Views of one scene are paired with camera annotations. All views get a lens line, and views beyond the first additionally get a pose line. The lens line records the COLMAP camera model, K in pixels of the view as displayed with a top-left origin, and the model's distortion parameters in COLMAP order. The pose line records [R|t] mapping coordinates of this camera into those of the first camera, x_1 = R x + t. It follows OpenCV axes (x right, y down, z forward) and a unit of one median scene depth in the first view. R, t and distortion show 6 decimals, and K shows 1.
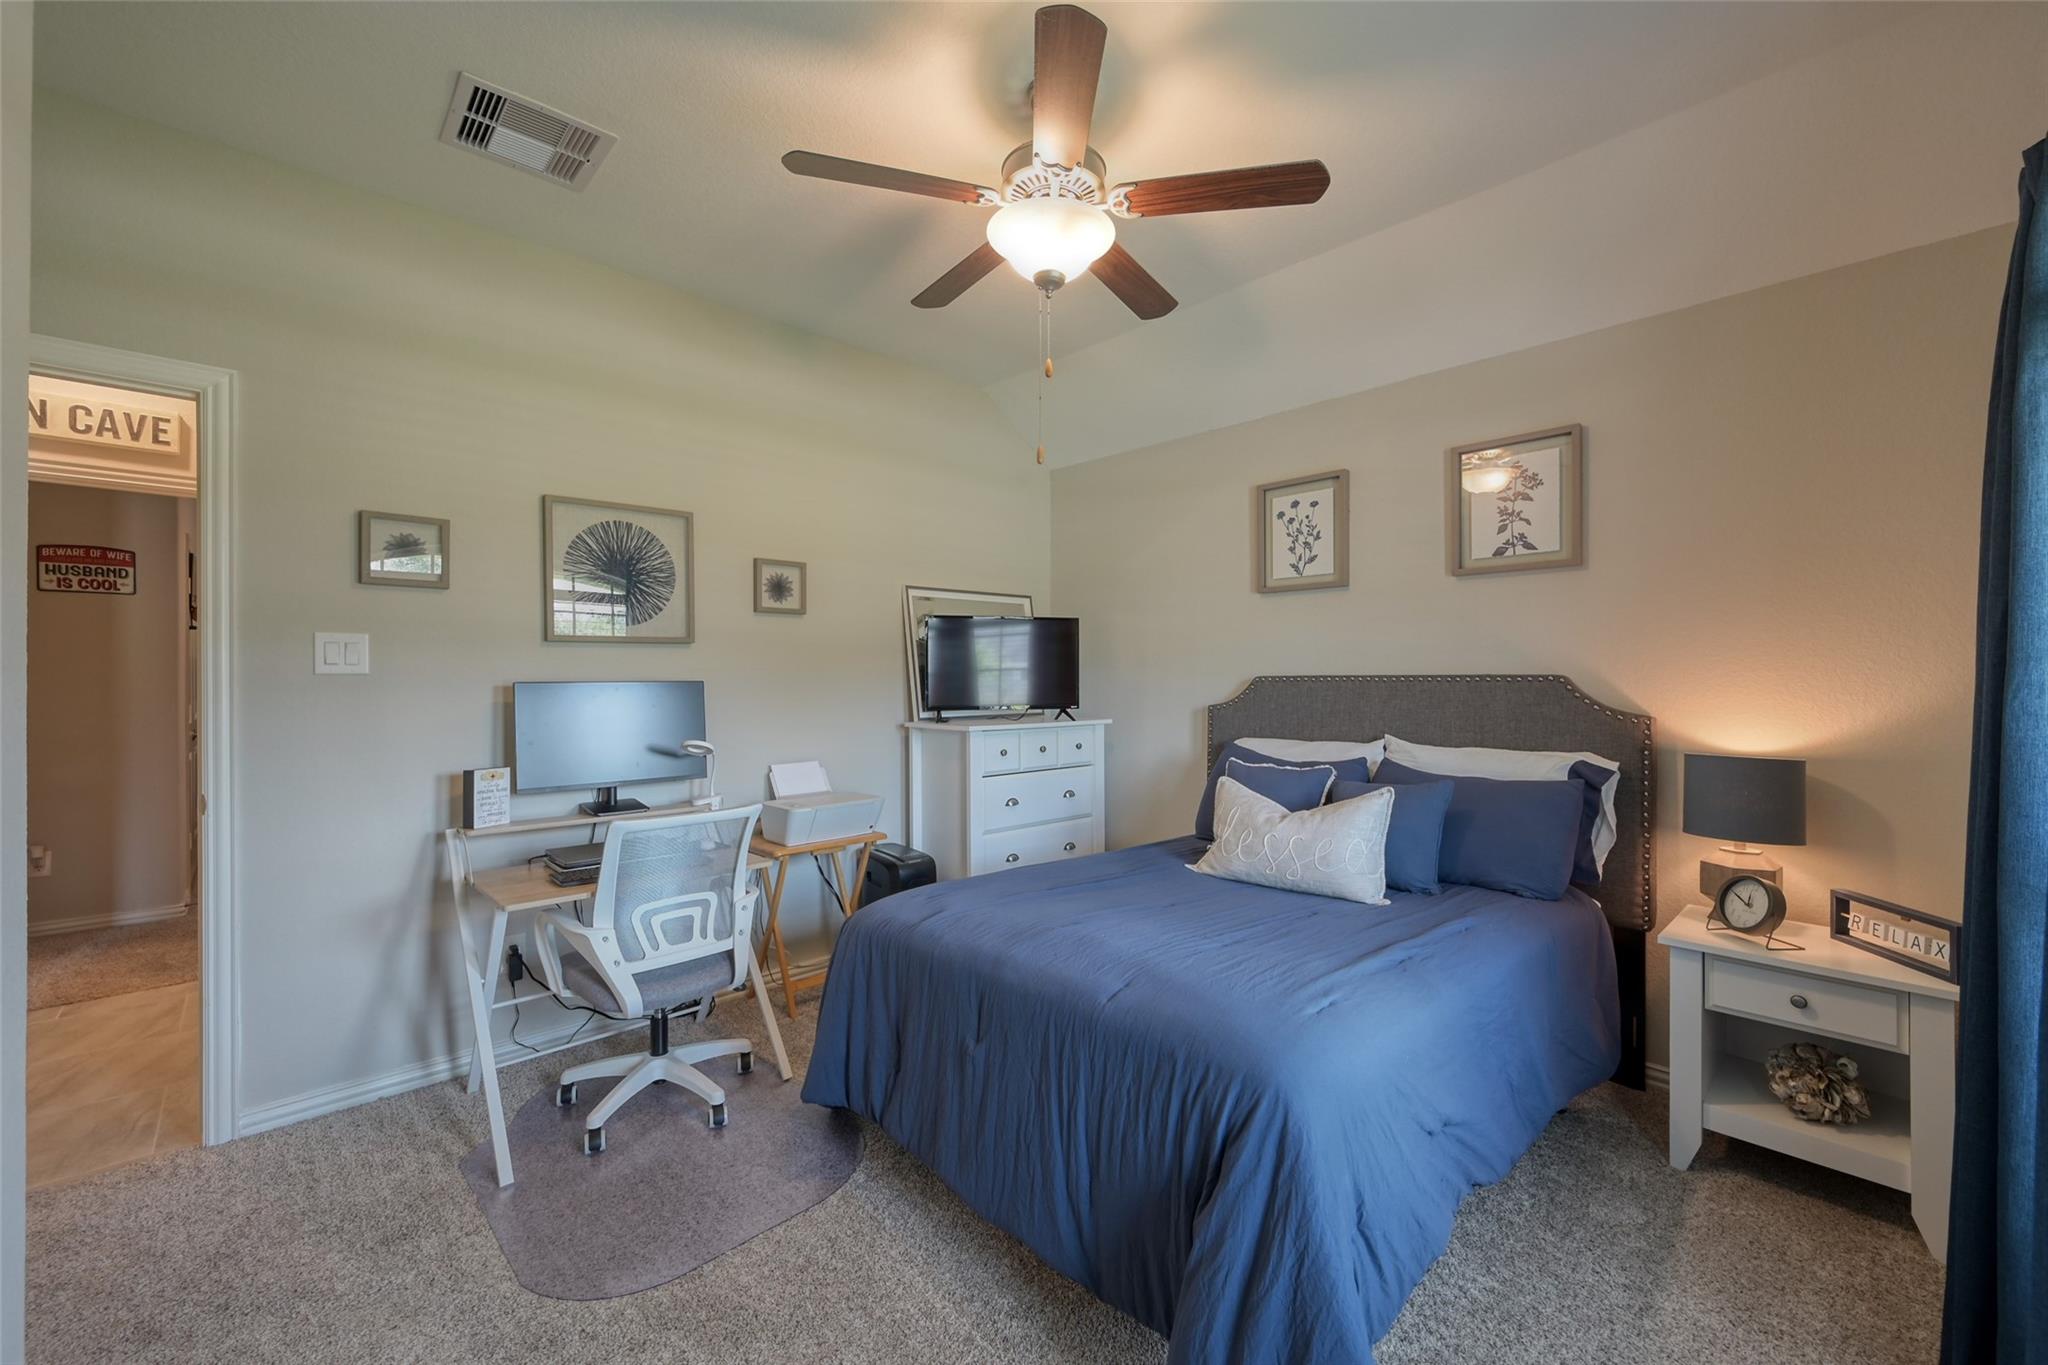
lens RADIAL K [[807.3, 0, 1044.3], [0, 807.3, 680.6], [0, 0, 1]] dist [0.004766, 0.000207]
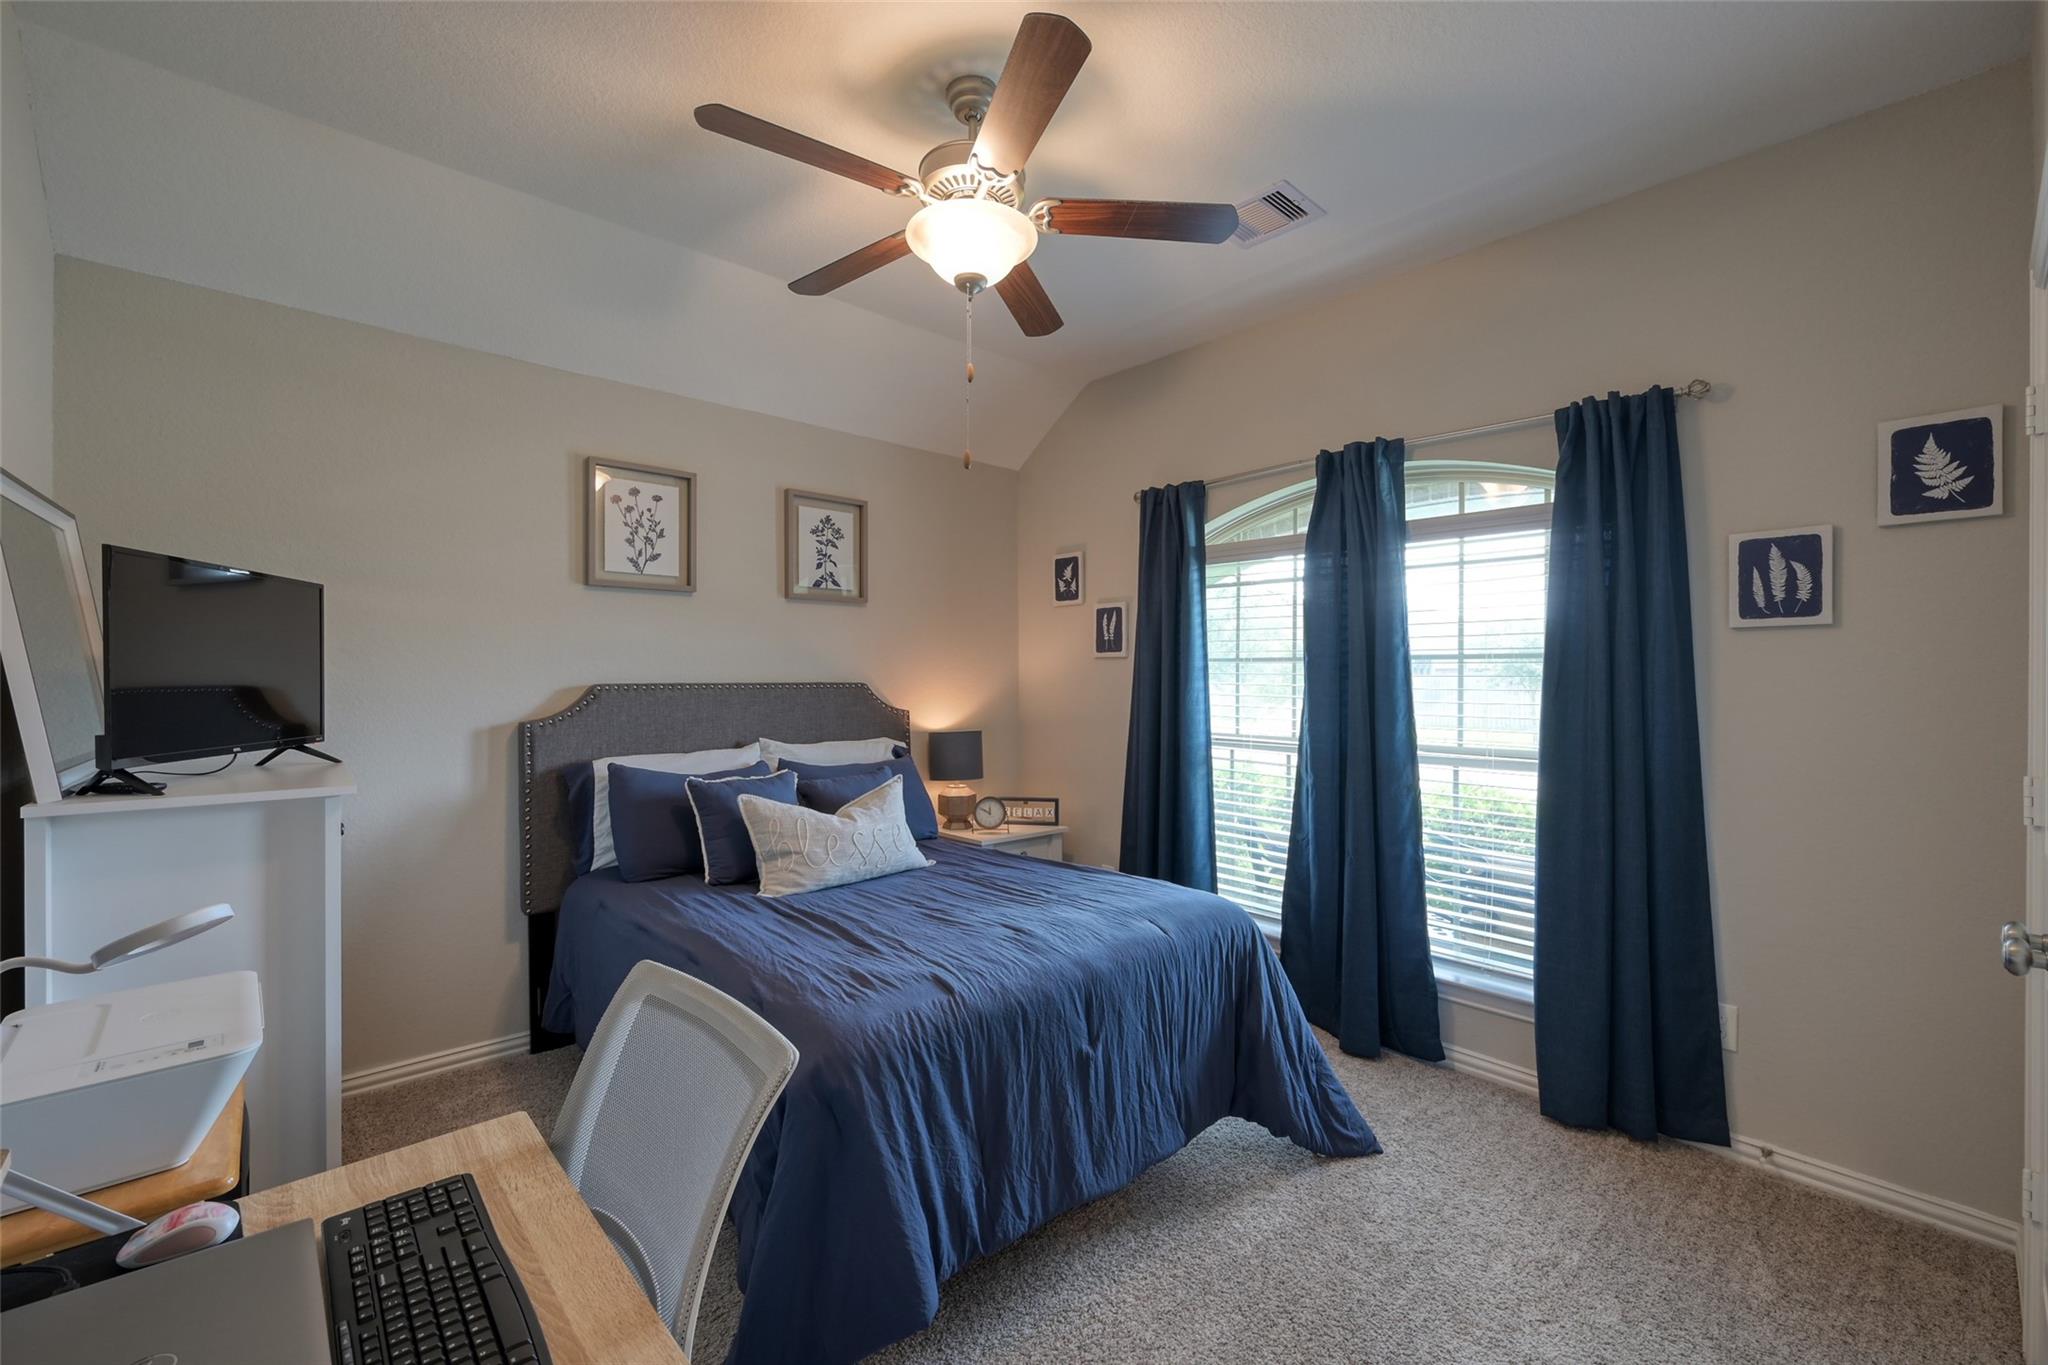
lens RADIAL K [[834.4, 0, 1024.0], [0, 834.4, 682.5], [0, 0, 1]] dist [-0.003928, 0.000675]
pose [[0.040780, -0.002717, 0.999164, -0.612751], [0.004224, 0.999988, 0.002547, -0.007780], [-0.999159, 0.004117, 0.040791, 0.546053]]
